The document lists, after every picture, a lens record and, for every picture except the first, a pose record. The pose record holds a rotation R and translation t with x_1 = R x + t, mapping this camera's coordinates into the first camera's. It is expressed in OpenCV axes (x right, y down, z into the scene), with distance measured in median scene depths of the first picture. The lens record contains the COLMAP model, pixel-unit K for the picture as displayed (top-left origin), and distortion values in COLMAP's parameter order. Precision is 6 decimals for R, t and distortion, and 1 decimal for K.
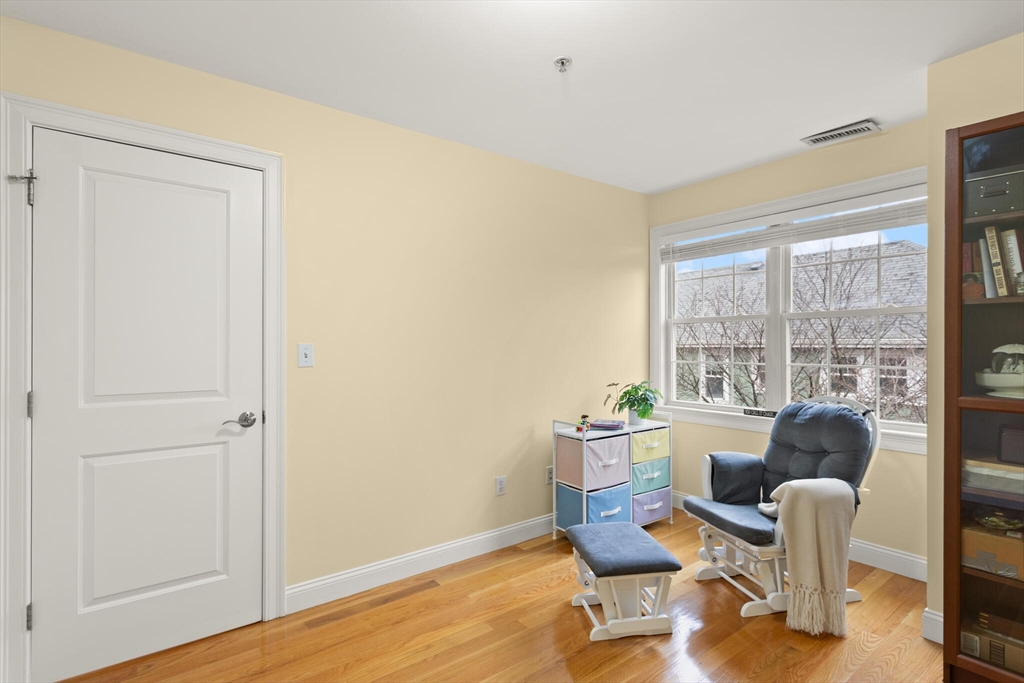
lens RADIAL K [[509.9, 0, 512.2], [0, 509.9, 346.7], [0, 0, 1]] dist [0.000049, 0.000498]
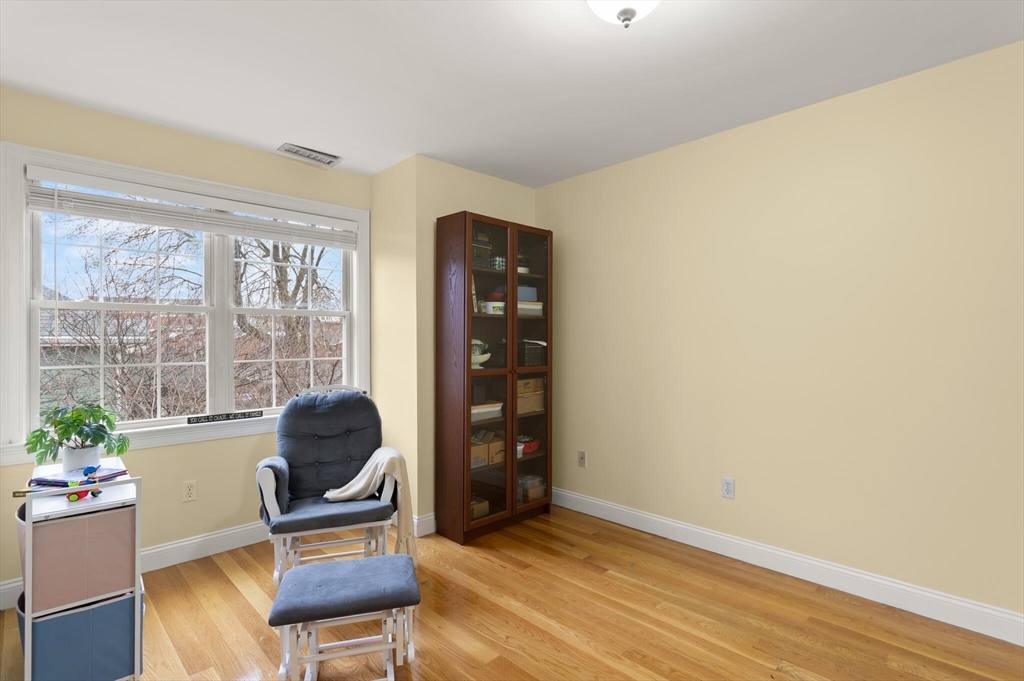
lens RADIAL K [[499.5, 0, 519.7], [0, 499.5, 338.3], [0, 0, 1]] dist [0.000519, 0.000227]
pose [[-0.120610, 0.006000, 0.992682, -0.438685], [0.009261, 0.999945, -0.004919, 0.001128], [-0.992657, 0.008600, -0.120659, 0.577613]]
